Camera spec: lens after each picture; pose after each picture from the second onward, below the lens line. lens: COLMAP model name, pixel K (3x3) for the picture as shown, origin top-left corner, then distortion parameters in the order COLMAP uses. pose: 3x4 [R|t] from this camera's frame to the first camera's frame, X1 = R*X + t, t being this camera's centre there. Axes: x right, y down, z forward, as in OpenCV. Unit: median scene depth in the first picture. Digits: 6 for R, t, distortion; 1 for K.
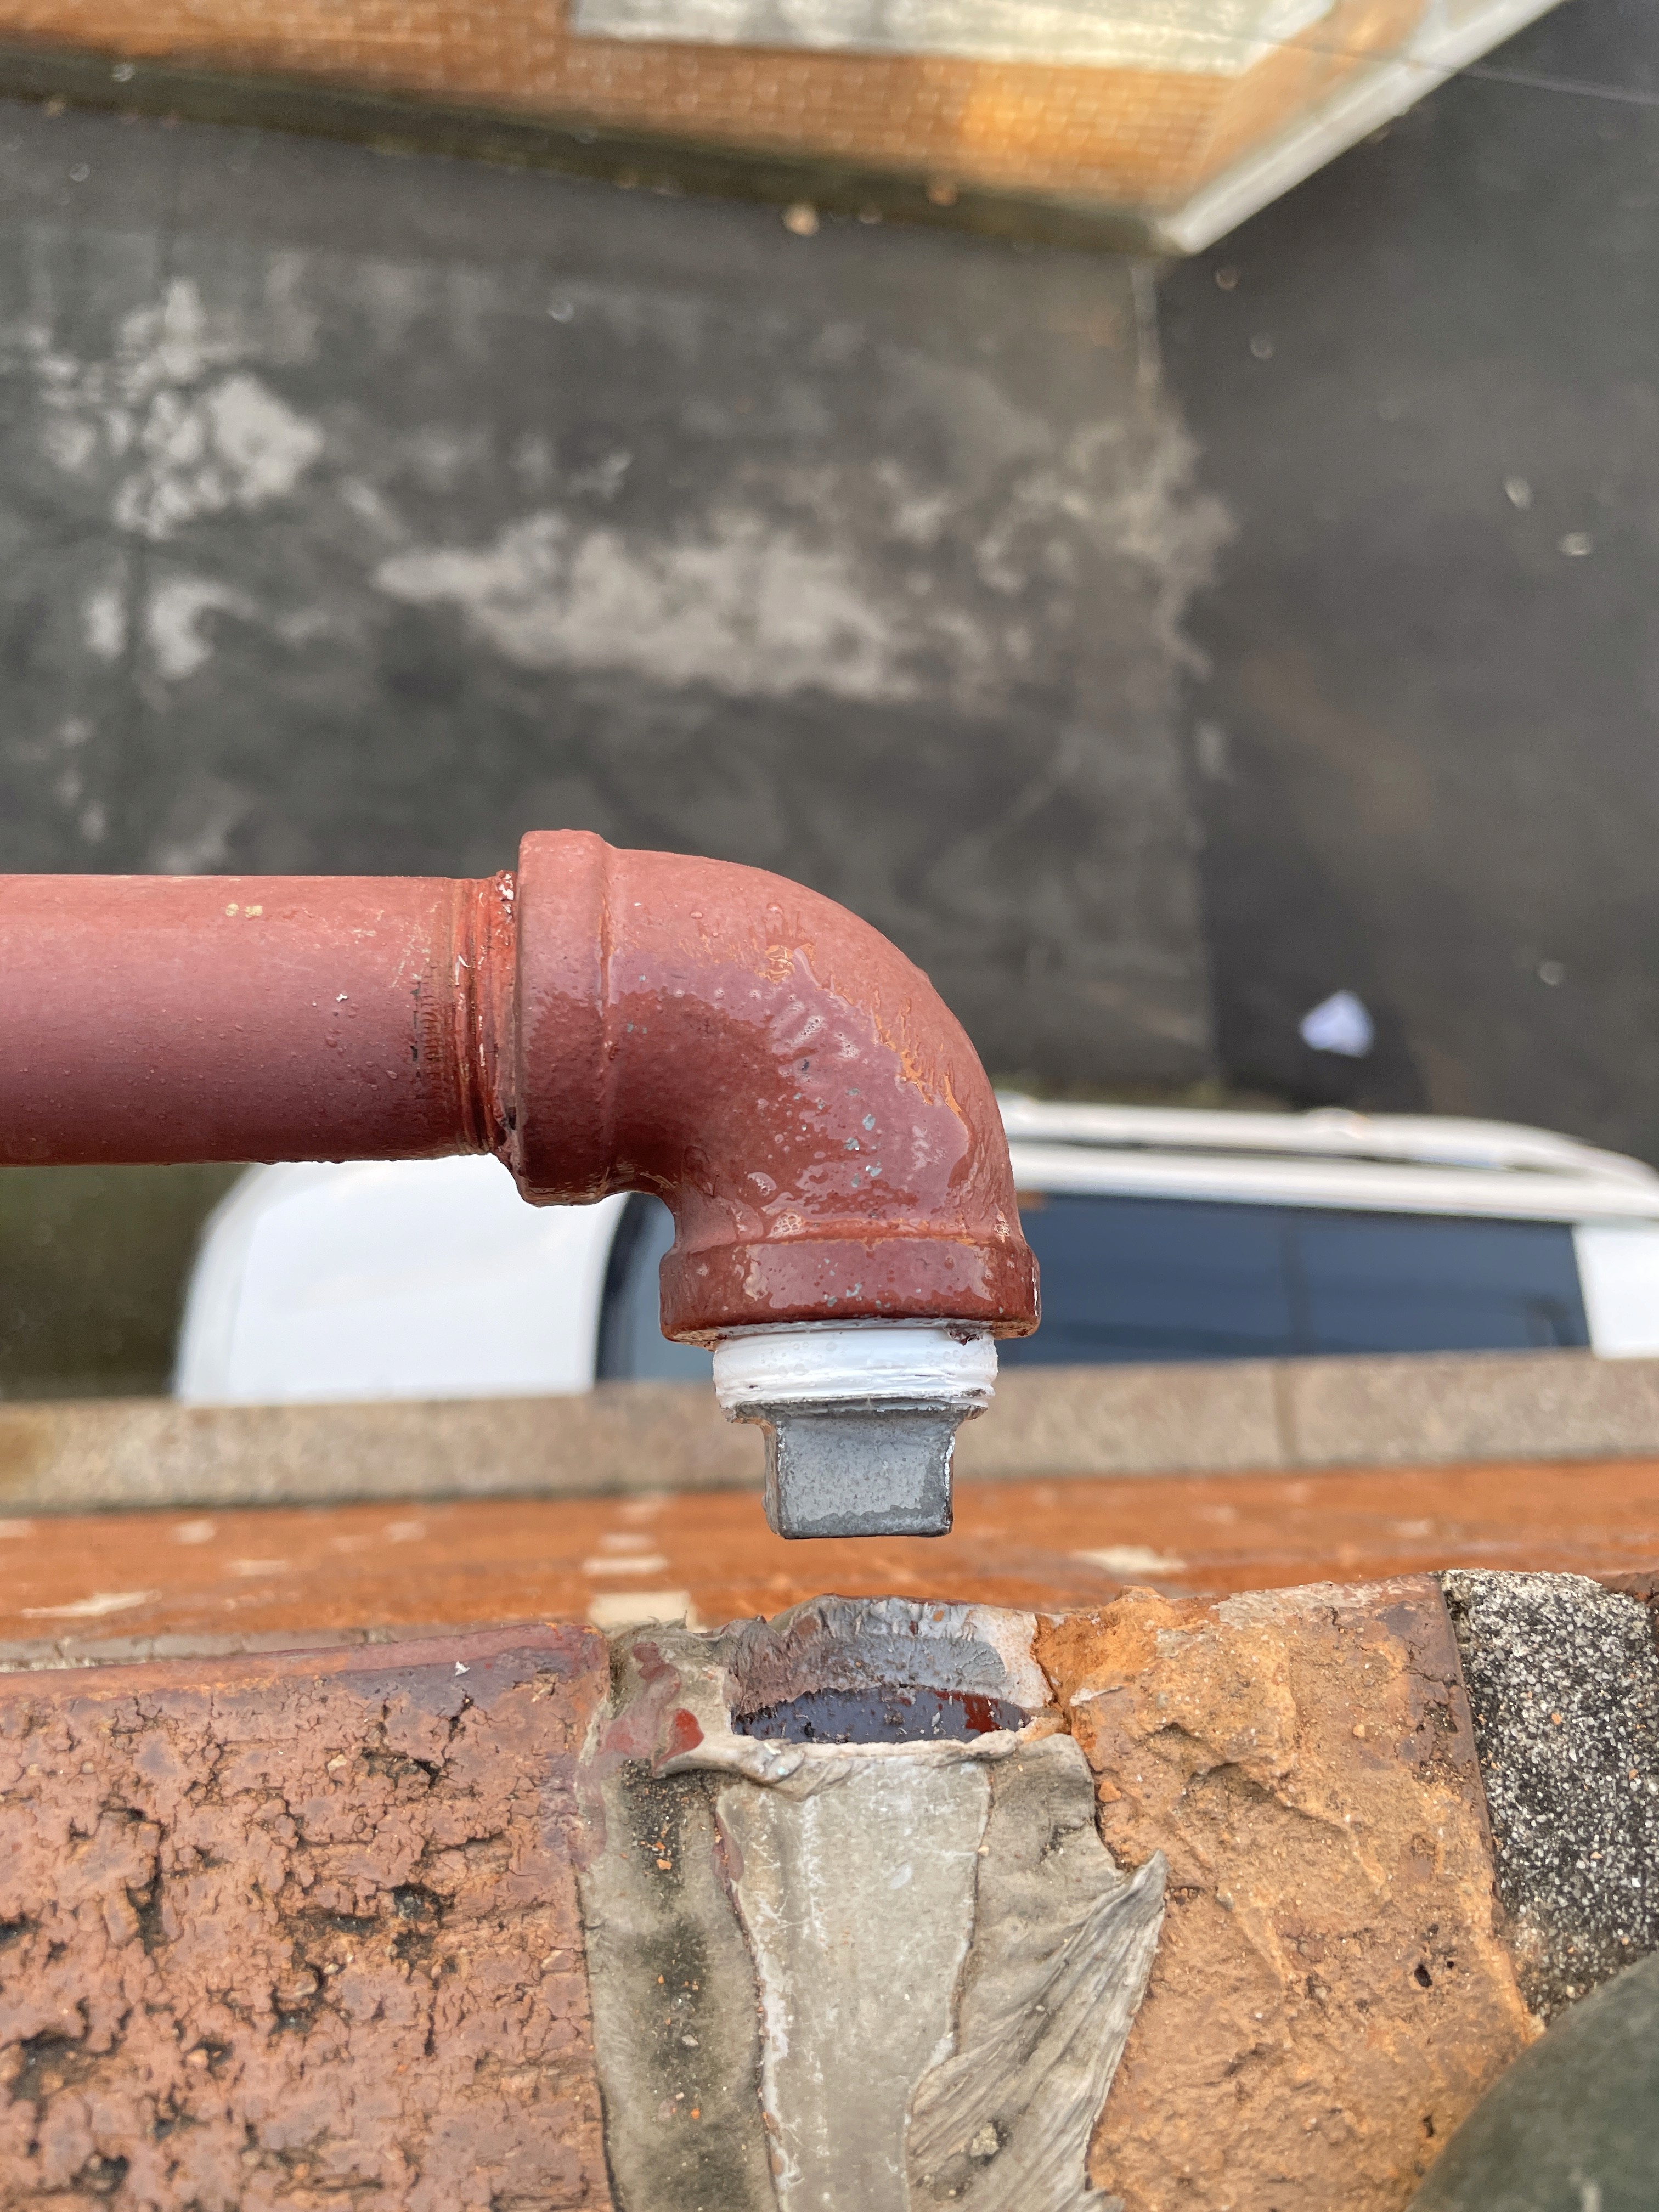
lens RADIAL K [[1702.6, 0, 829.5], [0, 1702.6, 1106.0], [0, 0, 1]] dist [0.079193, -0.127233]
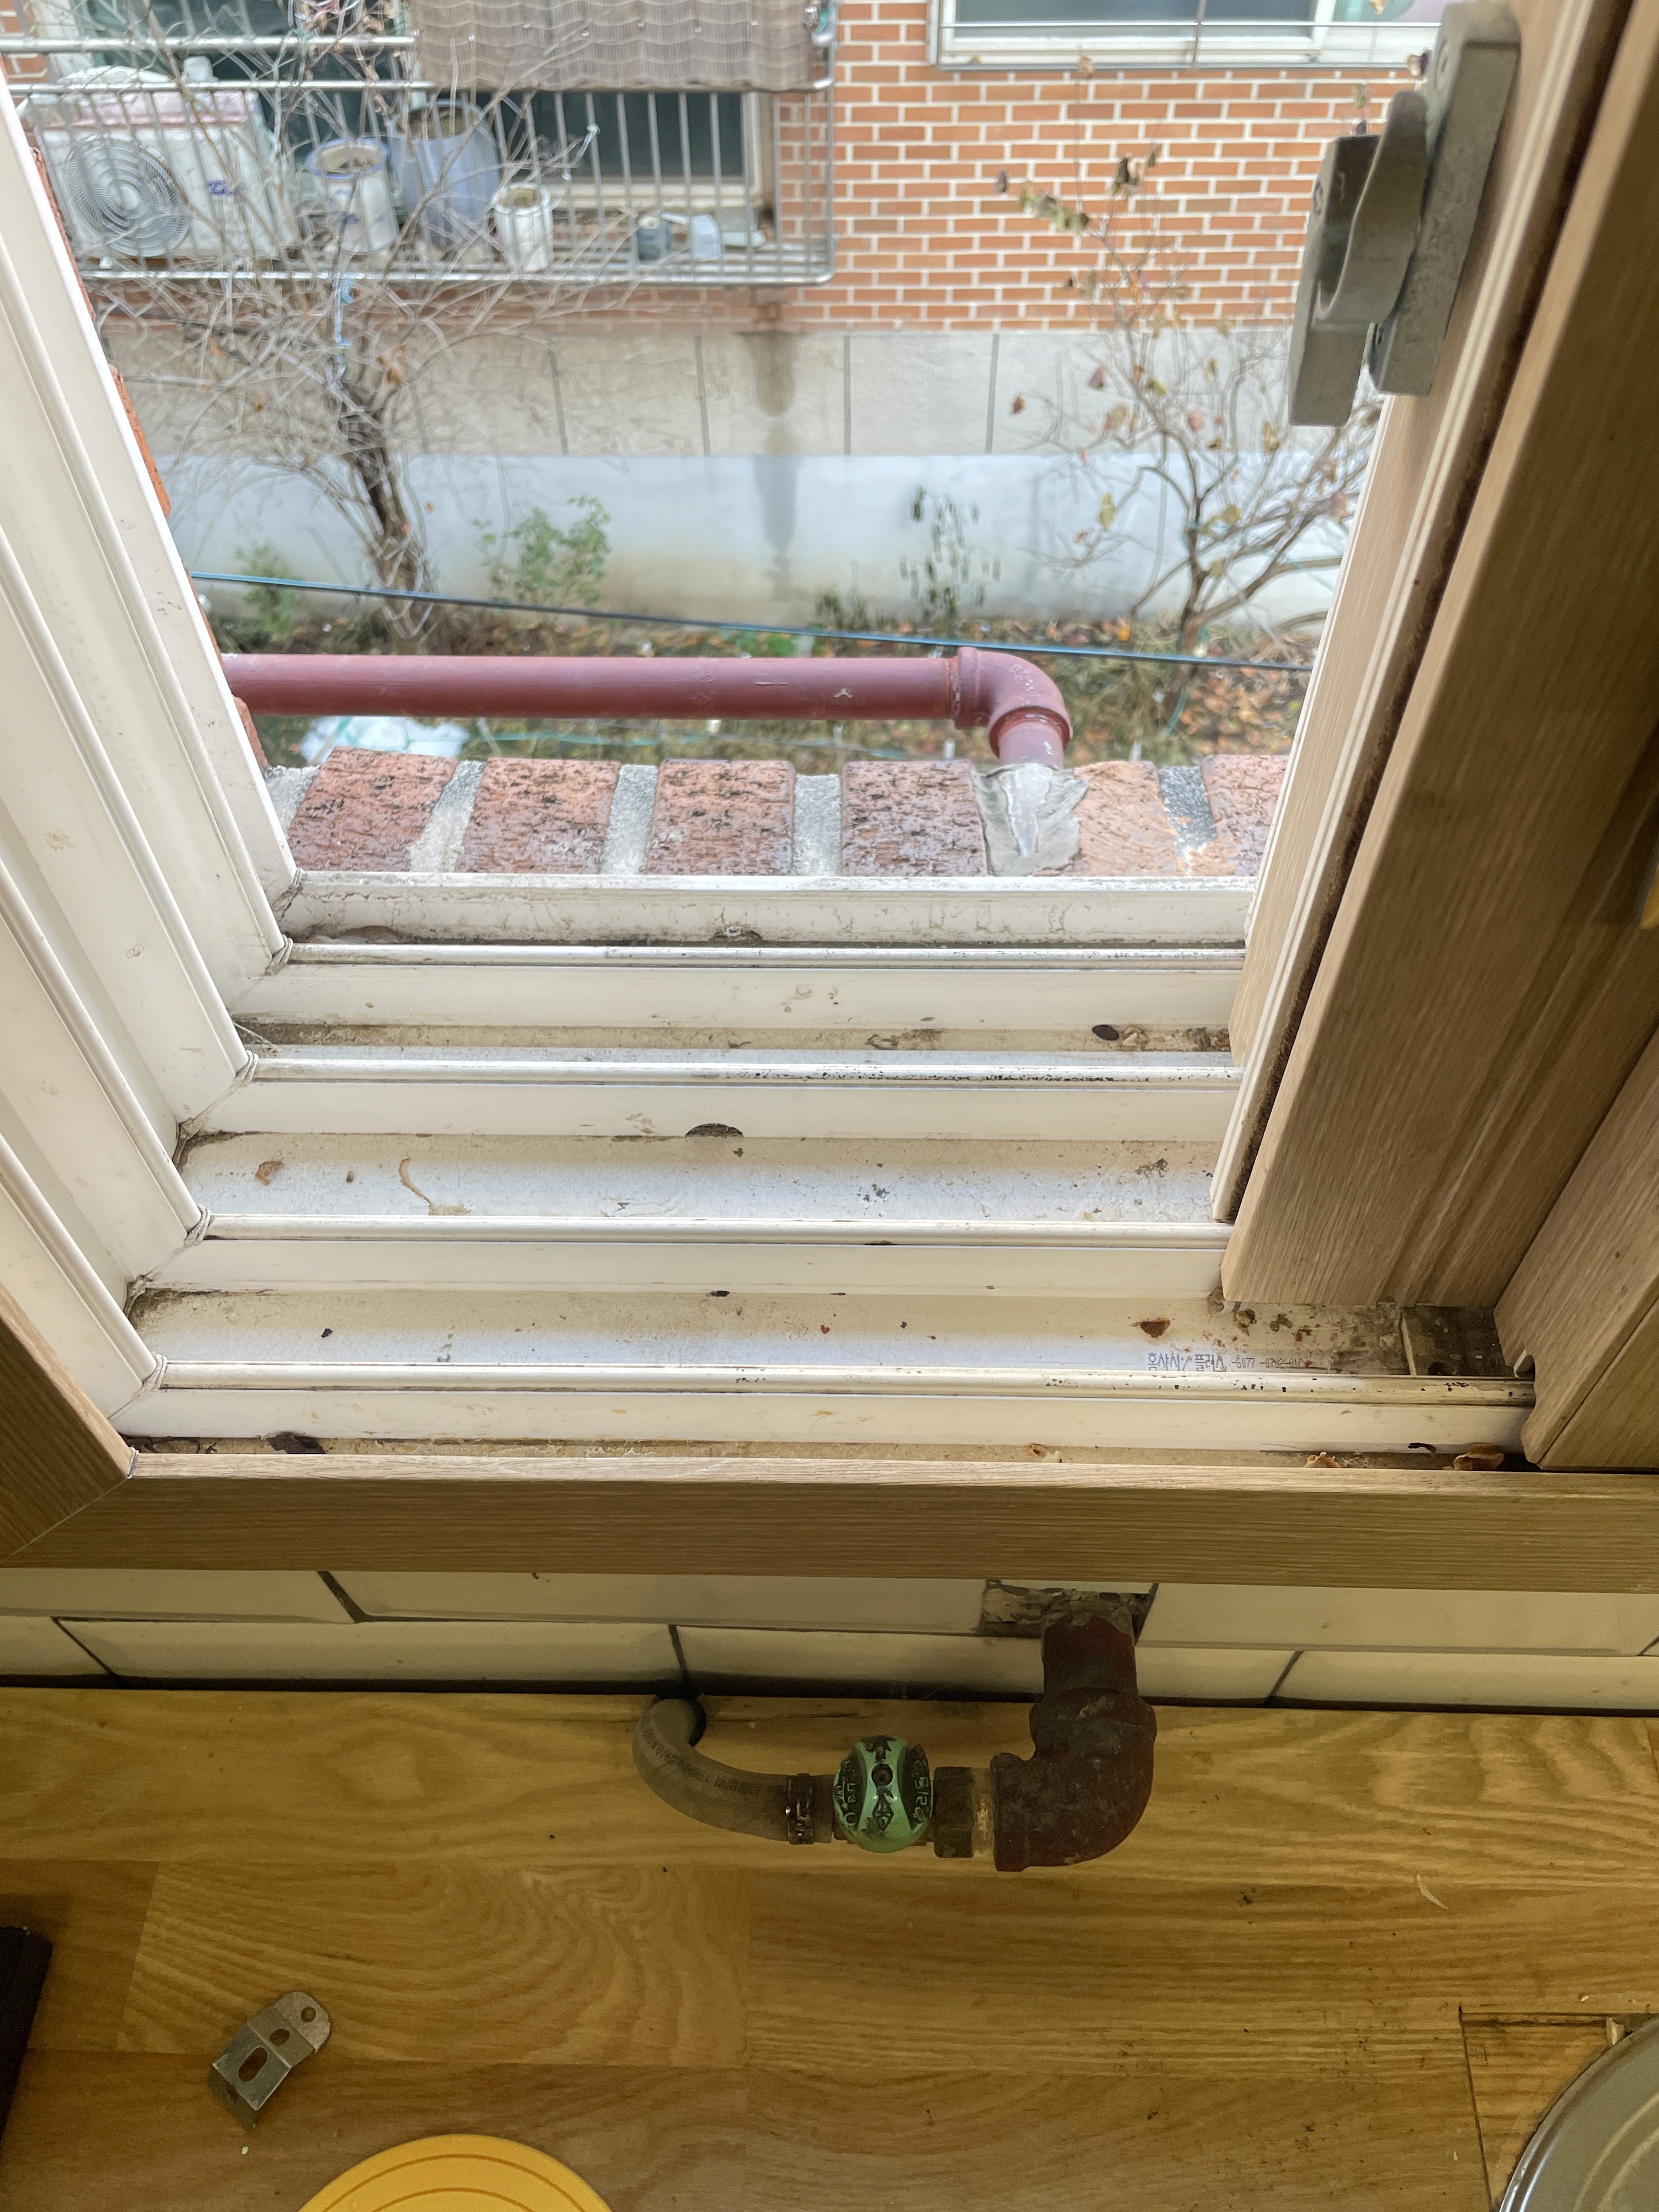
lens RADIAL K [[1666.7, 0, 829.5], [0, 1666.7, 1106.0], [0, 0, 1]] dist [0.084700, -0.115896]
pose [[0.988459, -0.026332, -0.149180, 0.158310], [-0.042243, 0.897800, -0.438372, 3.587895], [0.145477, 0.439615, 0.886327, -3.150521]]
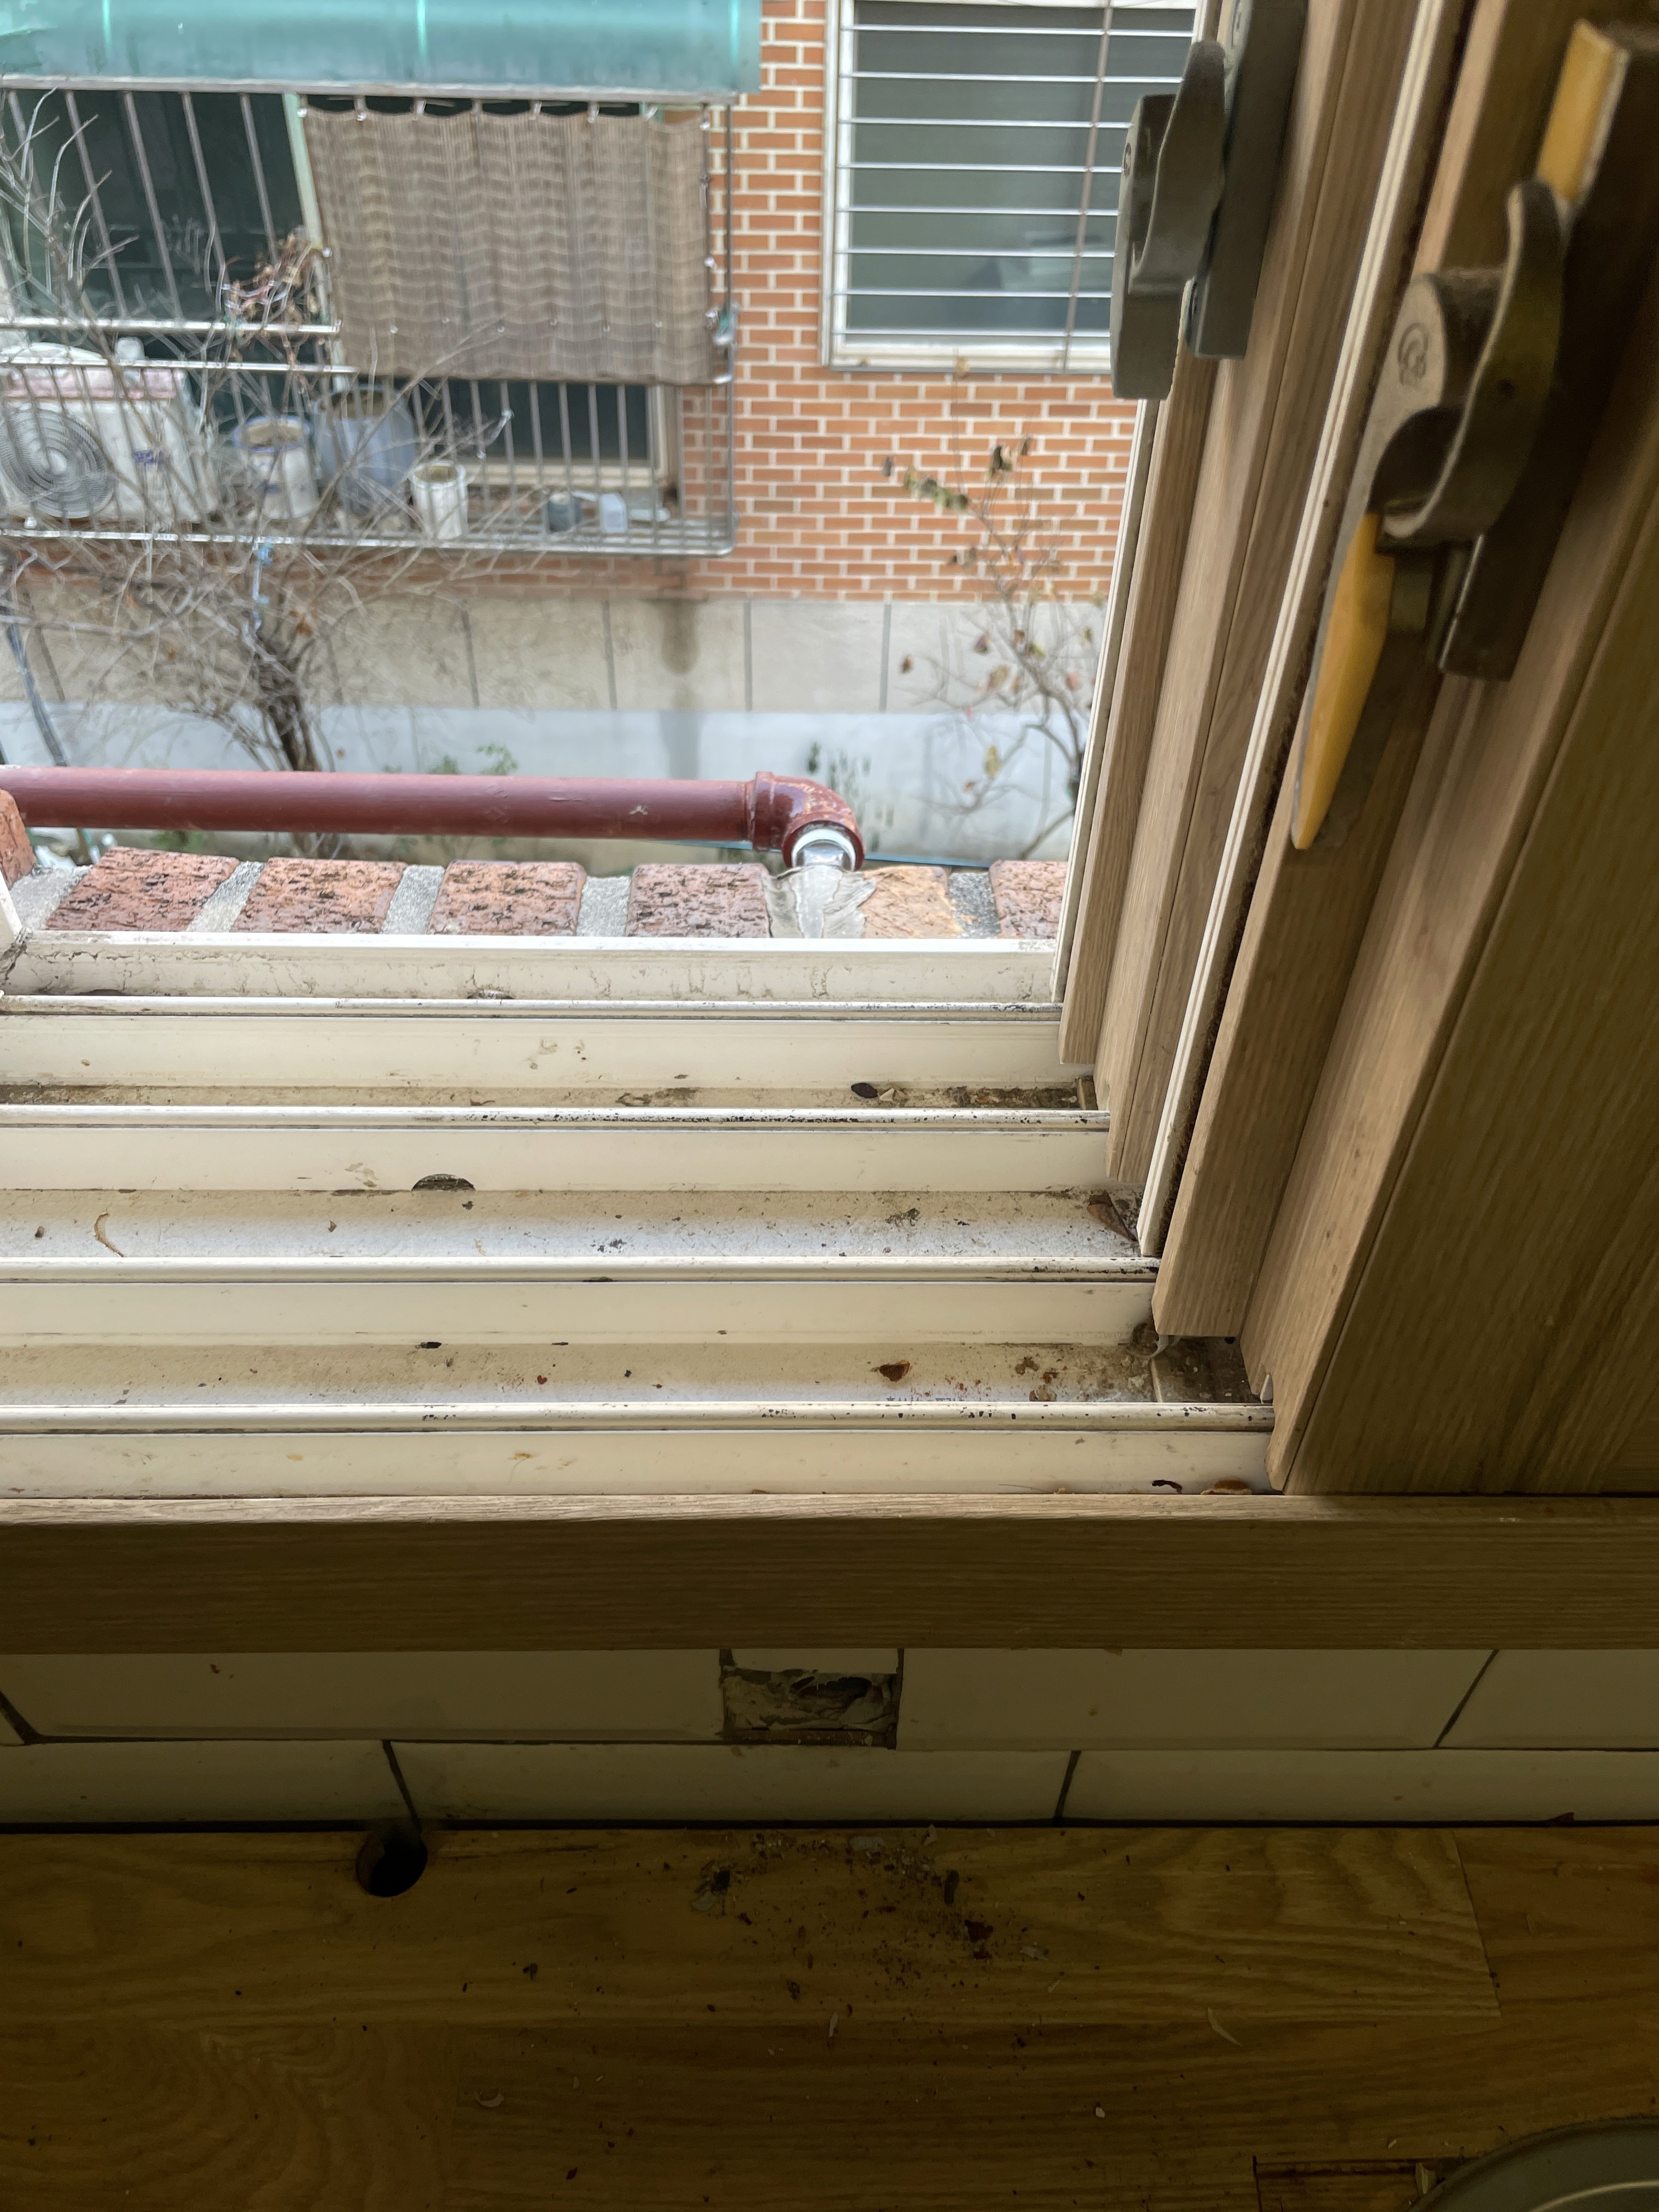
lens RADIAL K [[1666.7, 0, 829.5], [0, 1666.7, 1106.0], [0, 0, 1]] dist [0.084700, -0.115896]
pose [[0.994518, -0.046819, -0.093494, 0.499178], [-0.014516, 0.823670, -0.566884, 3.871716], [0.103549, 0.565133, 0.818475, -2.740501]]
